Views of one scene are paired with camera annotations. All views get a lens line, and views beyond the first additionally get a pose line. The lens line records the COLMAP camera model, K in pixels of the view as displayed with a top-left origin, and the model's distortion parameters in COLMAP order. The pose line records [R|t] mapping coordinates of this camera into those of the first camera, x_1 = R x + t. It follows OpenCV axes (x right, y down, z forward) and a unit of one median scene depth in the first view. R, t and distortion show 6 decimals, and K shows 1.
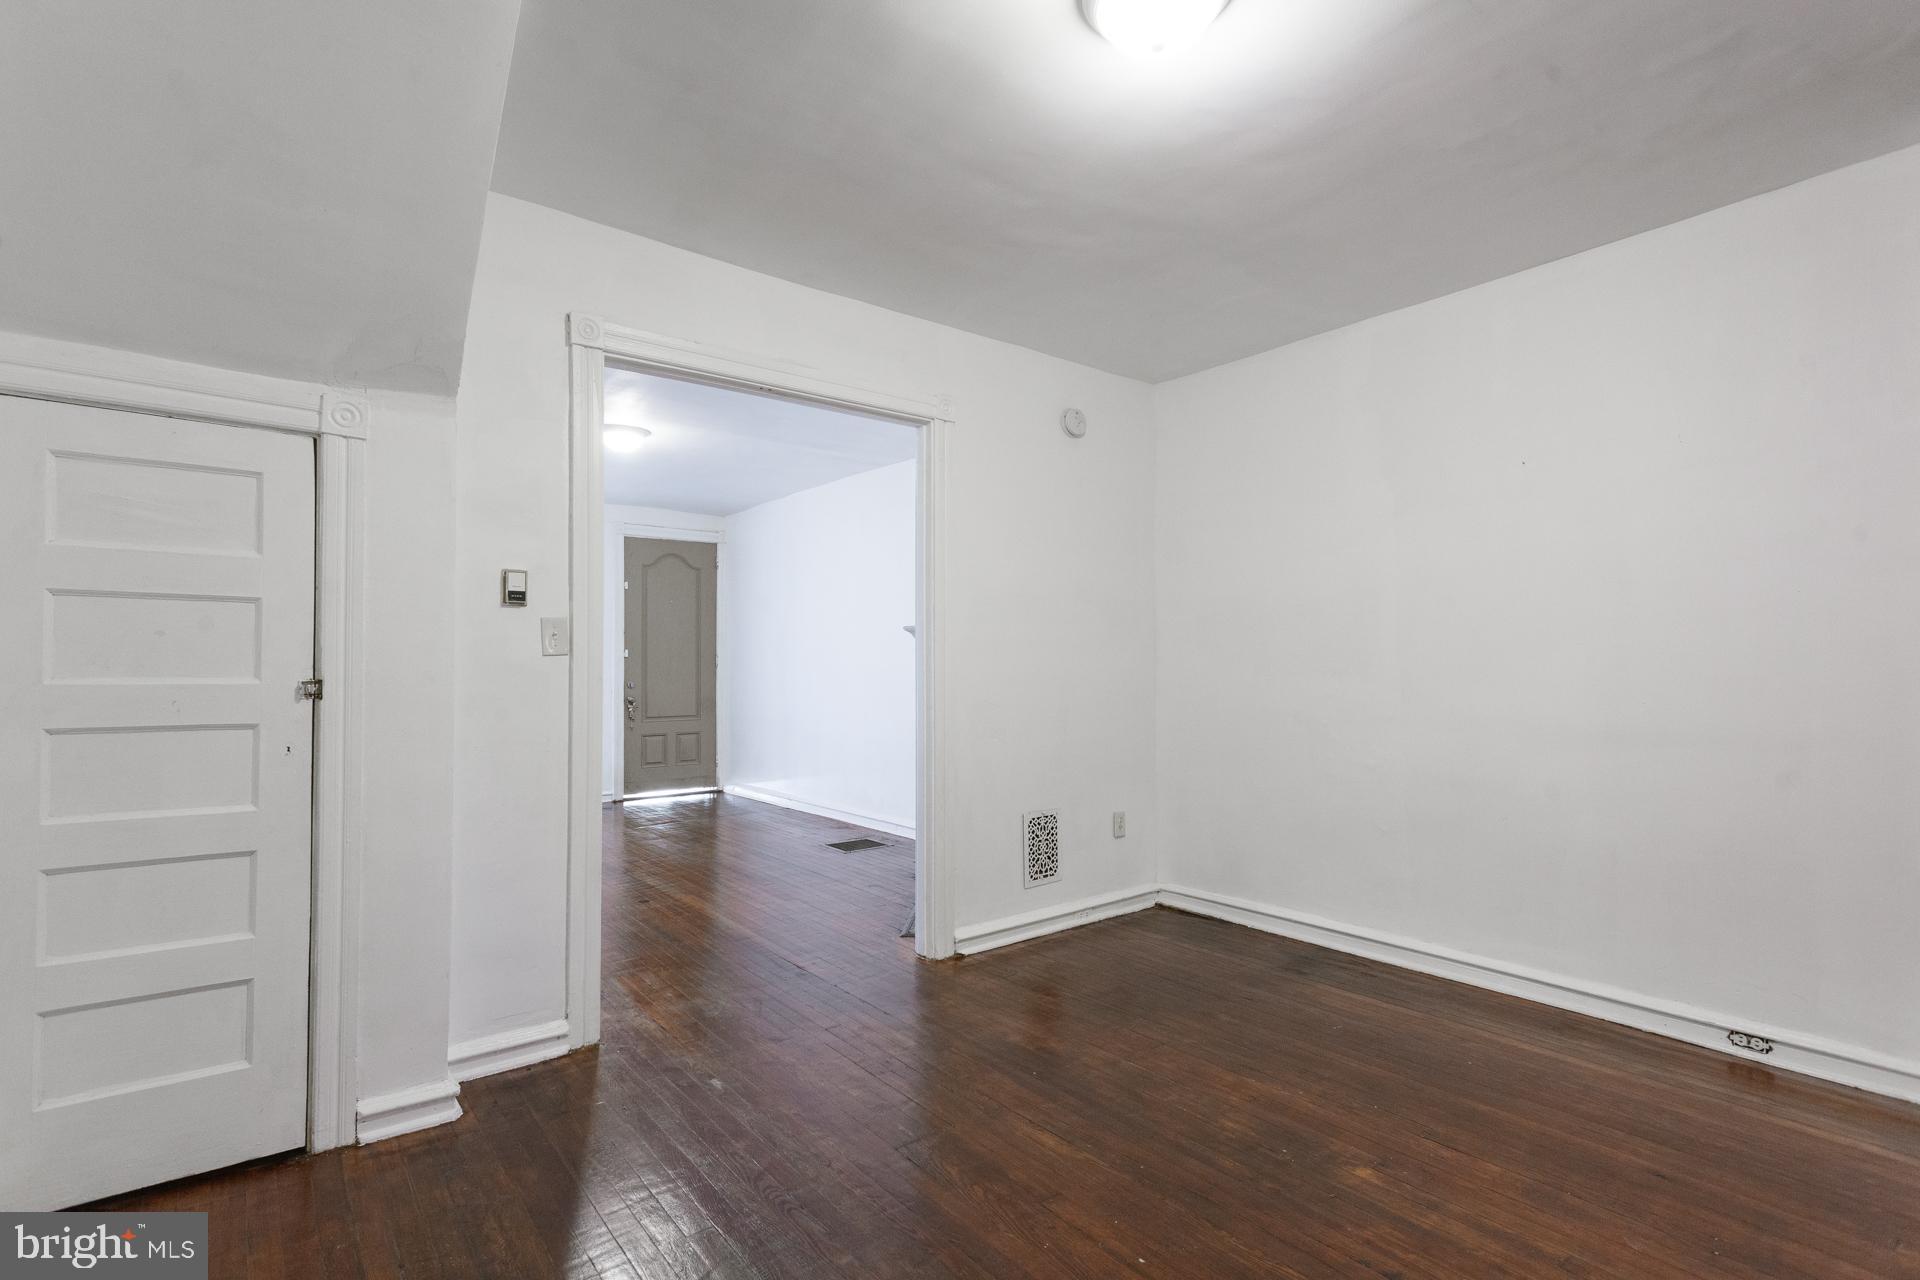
lens RADIAL K [[908.0, 0, 960.1], [0, 908.0, 647.8], [0, 0, 1]] dist [0.019804, -0.002936]
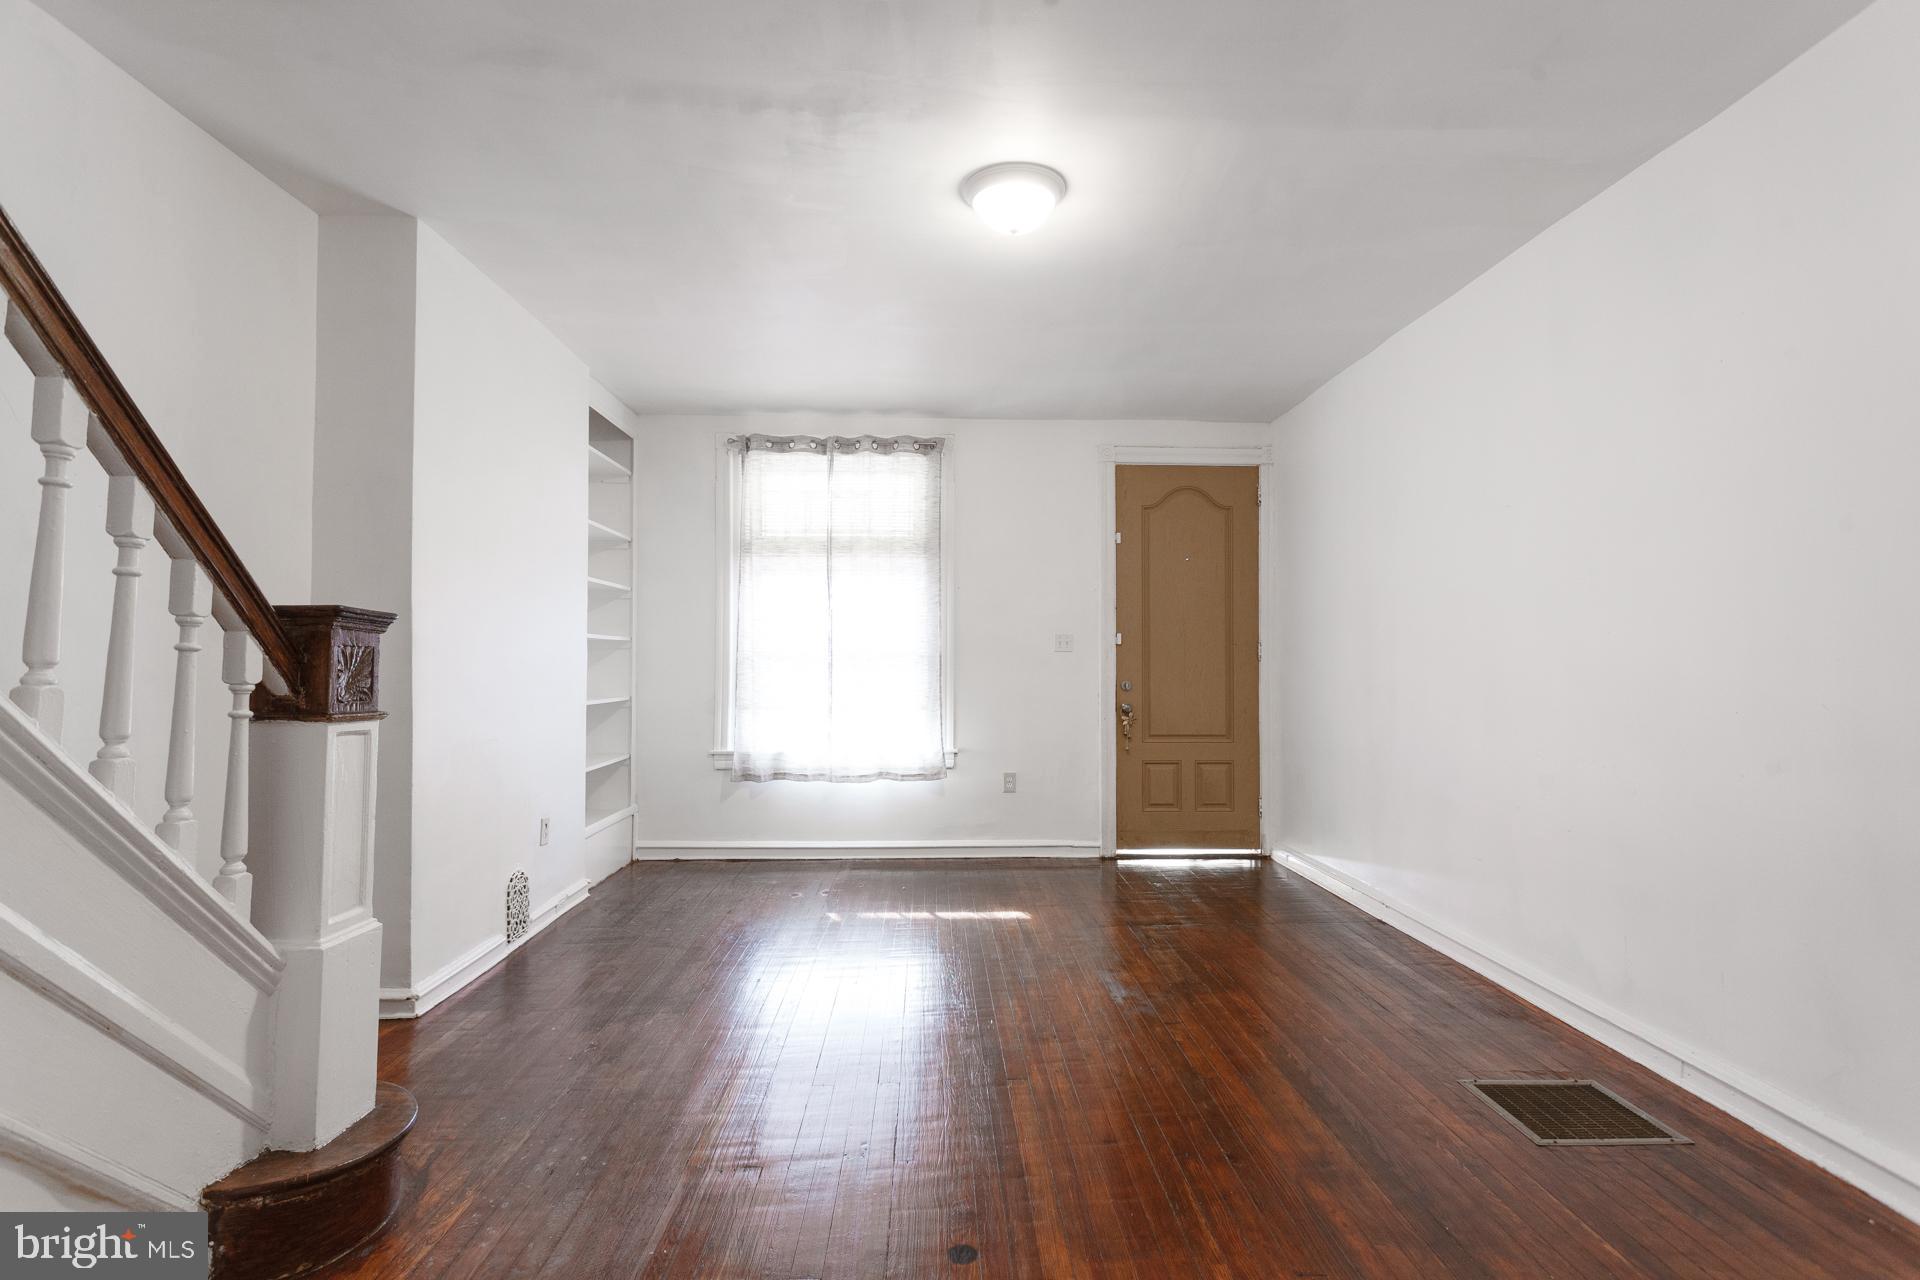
lens RADIAL K [[908.0, 0, 959.0], [0, 908.0, 642.4], [0, 0, 1]] dist [0.019804, -0.002936]
pose [[0.808568, -0.009091, -0.588333, -0.066143], [0.005314, 0.999953, -0.008149, 0.013374], [0.588379, 0.003463, 0.808578, 0.380051]]
